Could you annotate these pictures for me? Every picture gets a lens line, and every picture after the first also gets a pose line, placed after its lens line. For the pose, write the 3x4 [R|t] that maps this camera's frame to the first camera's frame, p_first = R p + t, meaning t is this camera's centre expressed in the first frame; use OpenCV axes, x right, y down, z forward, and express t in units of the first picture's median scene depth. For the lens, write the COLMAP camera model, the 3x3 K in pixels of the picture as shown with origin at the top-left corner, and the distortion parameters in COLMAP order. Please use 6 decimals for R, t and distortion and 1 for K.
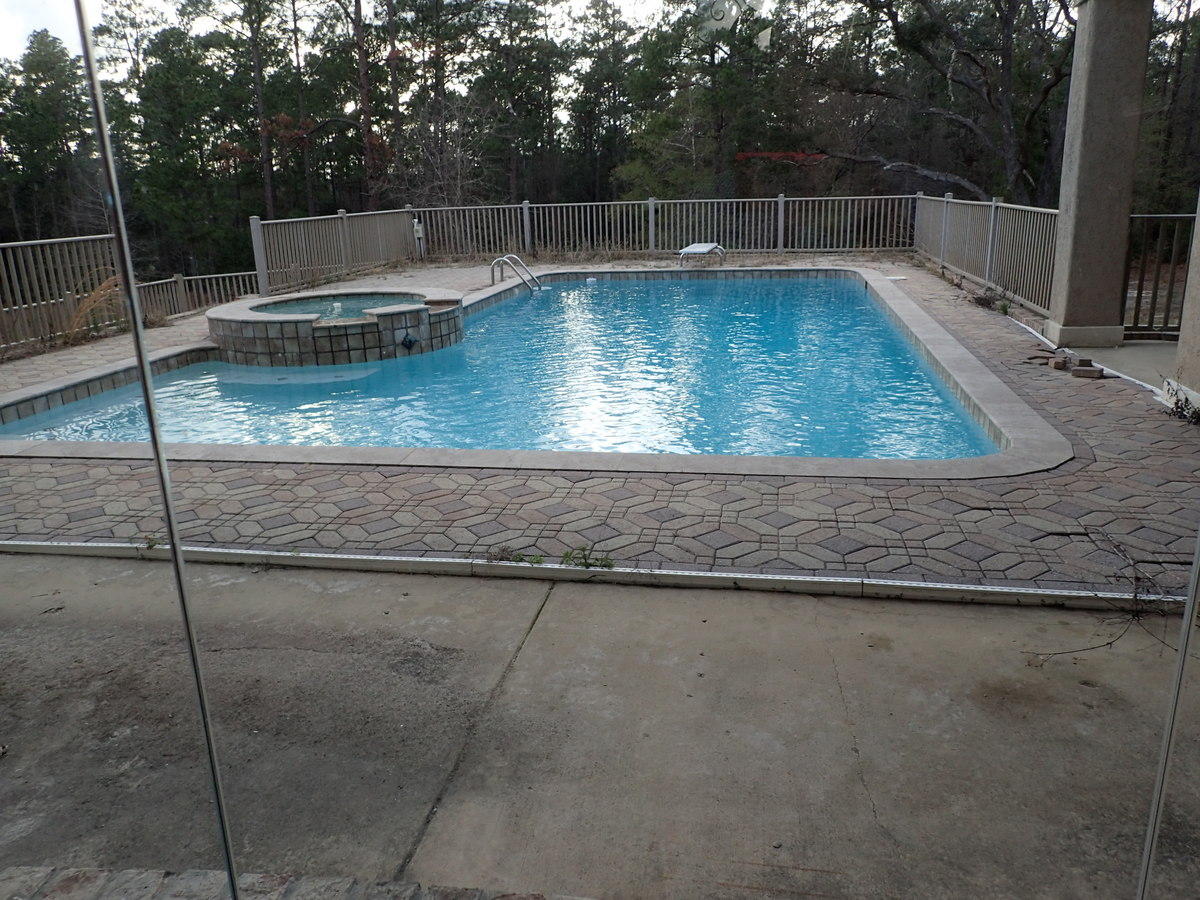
lens RADIAL K [[892.6, 0, 598.5], [0, 892.6, 447.5], [0, 0, 1]] dist [0.000454, -0.002041]
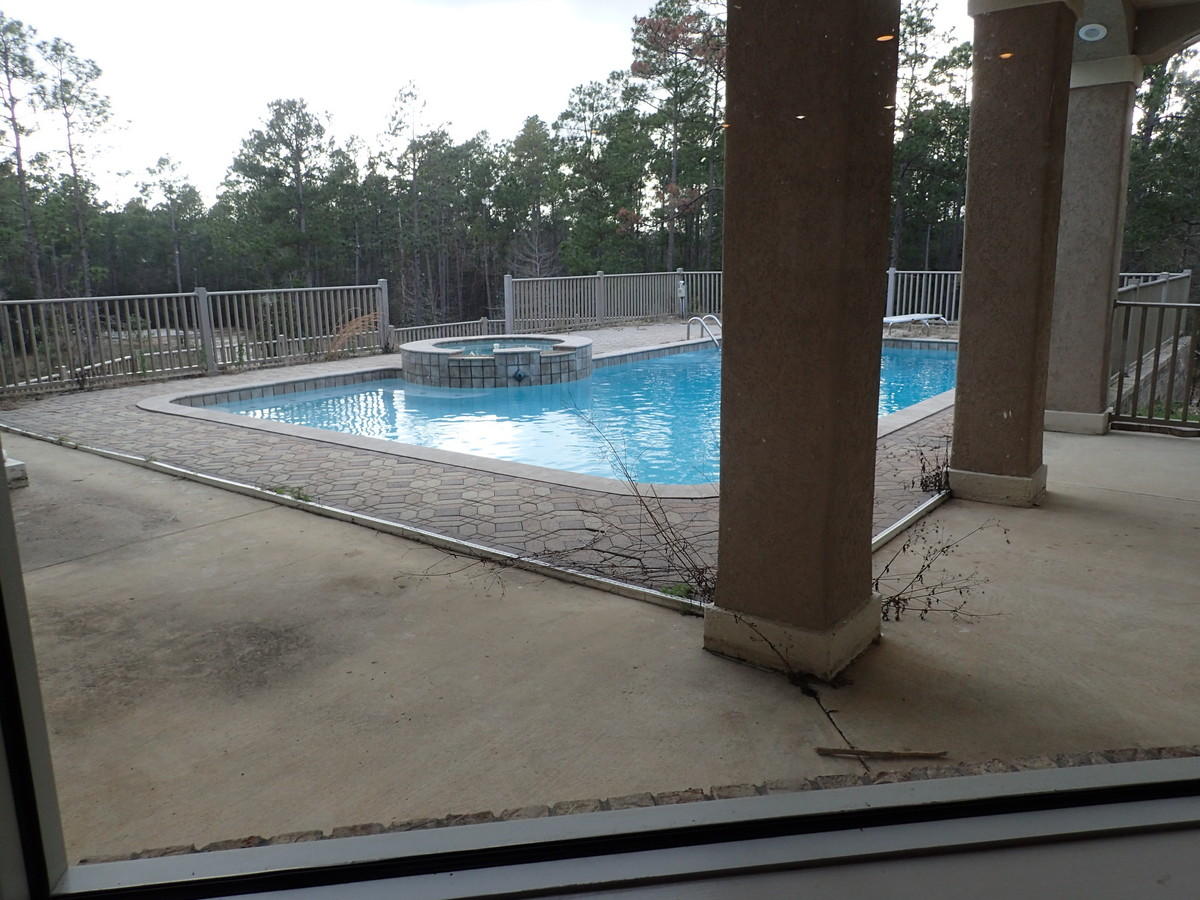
lens RADIAL K [[892.6, 0, 606.7], [0, 892.6, 445.0], [0, 0, 1]] dist [0.000454, -0.002041]
pose [[0.895009, 0.112658, -0.431587, 0.466072], [-0.140895, 0.989444, -0.033906, 0.005279], [0.423212, 0.091155, 0.901434, -0.090870]]
